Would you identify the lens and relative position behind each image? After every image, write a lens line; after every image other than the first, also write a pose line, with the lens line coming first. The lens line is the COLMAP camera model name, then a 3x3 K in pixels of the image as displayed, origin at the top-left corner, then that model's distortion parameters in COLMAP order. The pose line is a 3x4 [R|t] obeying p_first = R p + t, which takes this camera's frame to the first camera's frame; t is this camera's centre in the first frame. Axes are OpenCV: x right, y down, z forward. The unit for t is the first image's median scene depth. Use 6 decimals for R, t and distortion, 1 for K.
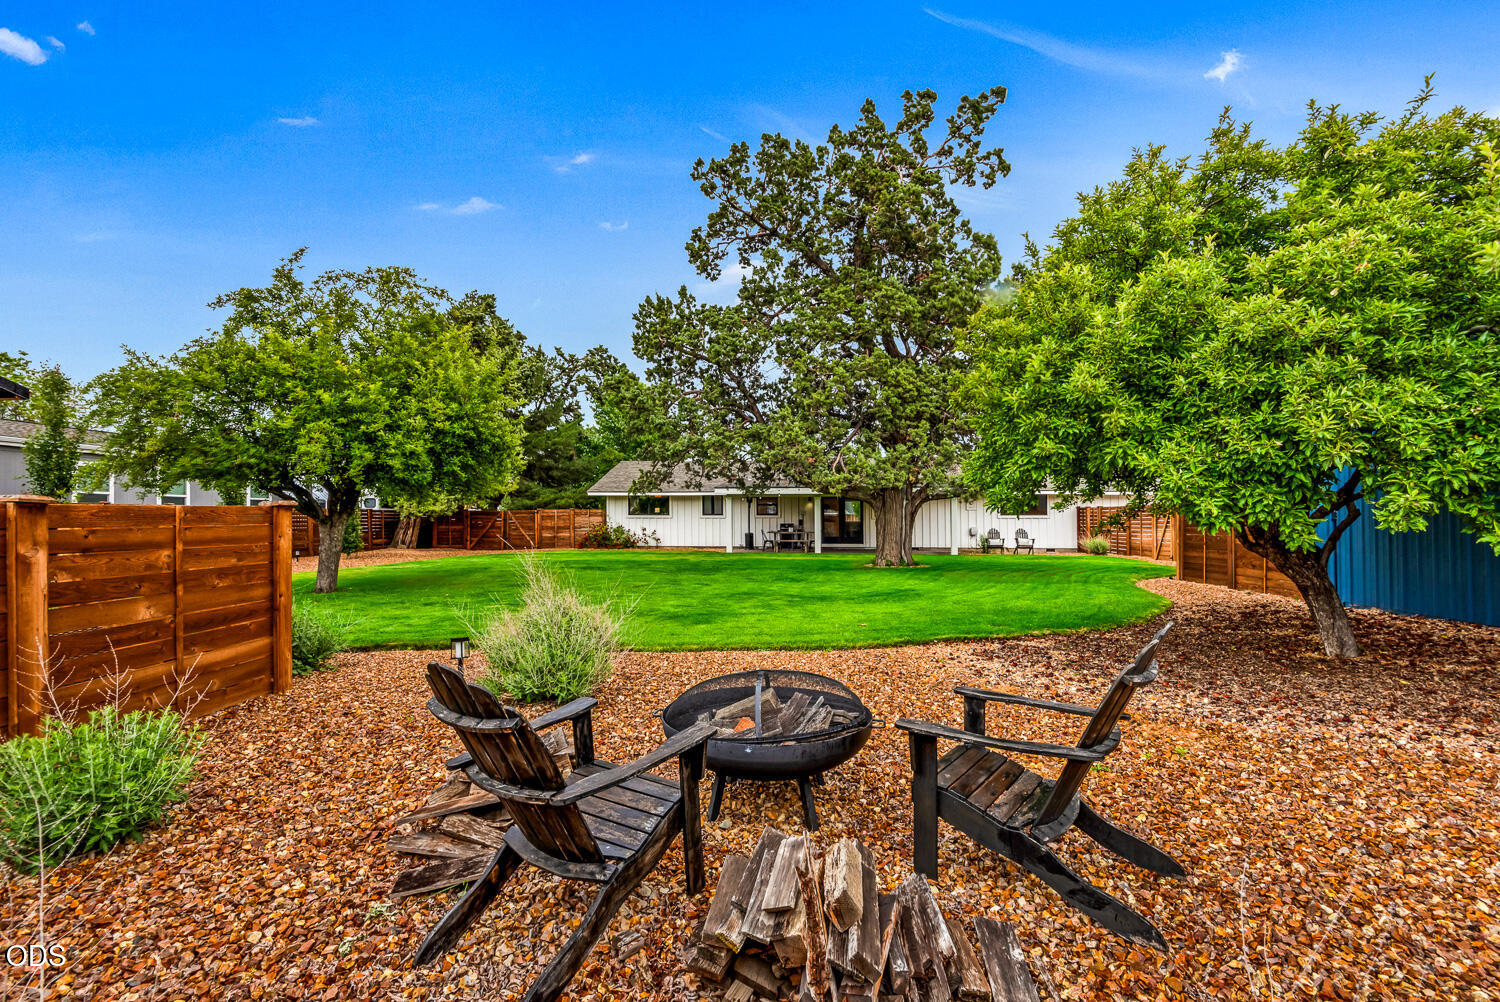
lens RADIAL K [[701.7, 0, 753.9], [0, 701.7, 497.8], [0, 0, 1]] dist [-0.001157, -0.002711]
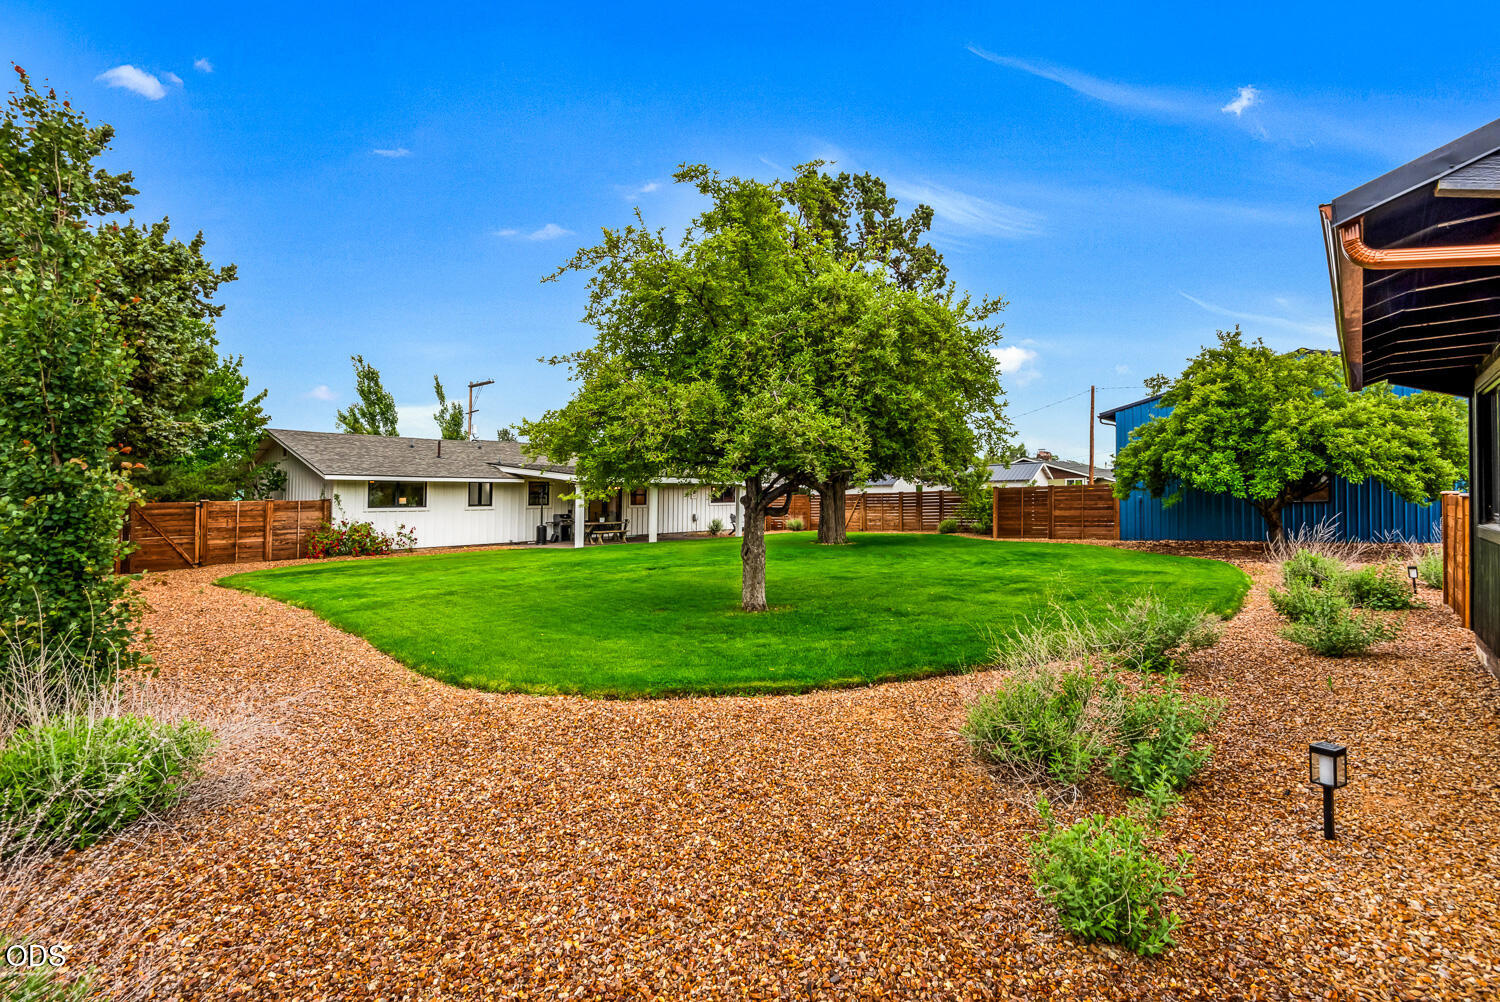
lens RADIAL K [[701.7, 0, 749.4], [0, 701.7, 467.0], [0, 0, 1]] dist [-0.001157, -0.002711]
pose [[0.551894, 0.033344, 0.833248, -0.562487], [-0.005696, 0.999328, -0.036217, 0.006766], [-0.833895, 0.015241, 0.551713, 0.281346]]
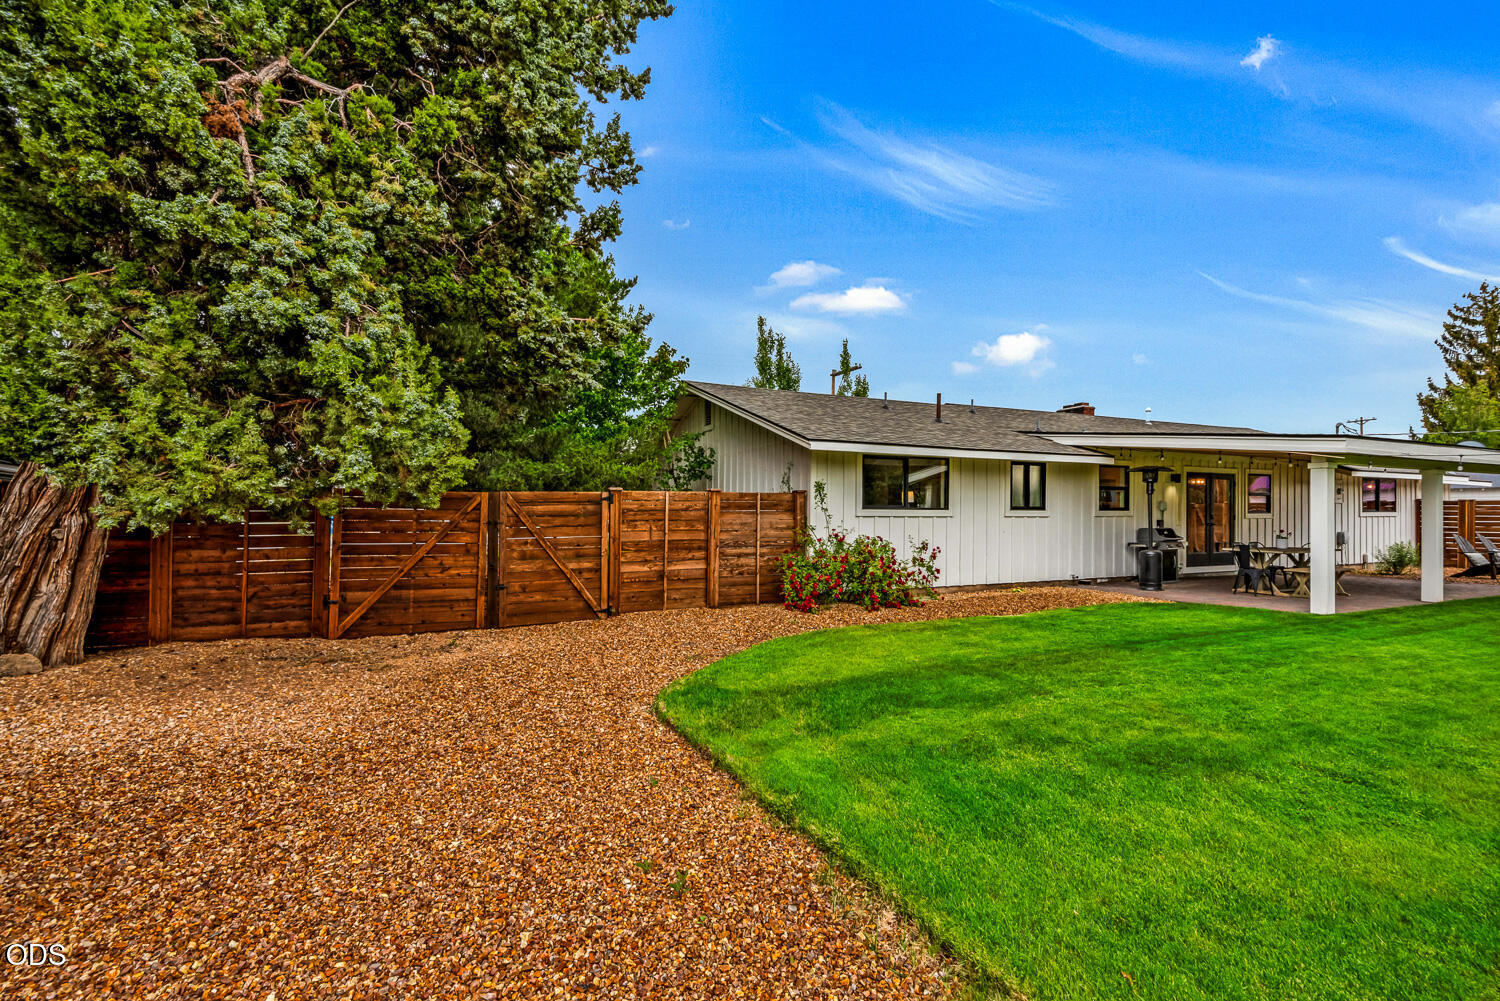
lens RADIAL K [[701.7, 0, 764.8], [0, 701.7, 500.6], [0, 0, 1]] dist [-0.001157, -0.002711]
pose [[0.837244, 0.010312, 0.546733, -0.430436], [-0.016784, 0.999836, 0.006843, 0.018489], [-0.546572, -0.014906, 0.837279, 0.715379]]
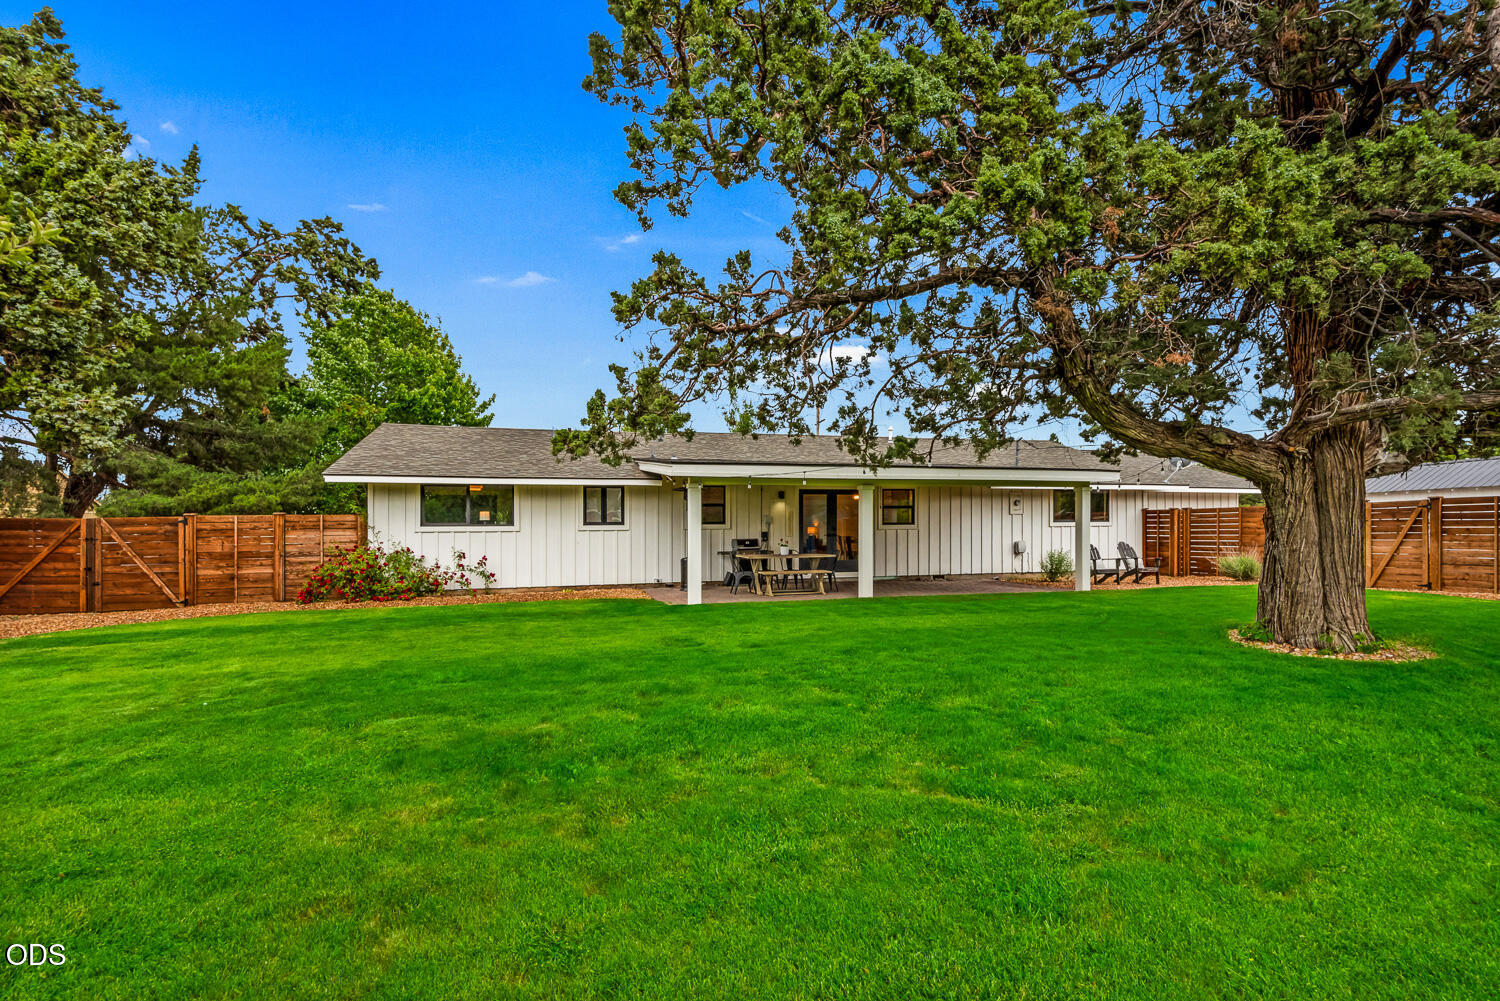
lens RADIAL K [[701.7, 0, 755.9], [0, 701.7, 510.0], [0, 0, 1]] dist [-0.001157, -0.002711]
pose [[0.924544, 0.001422, 0.381072, -0.150032], [0.000397, 0.999989, -0.004694, 0.015995], [-0.381074, 0.004491, 0.924534, 0.474670]]
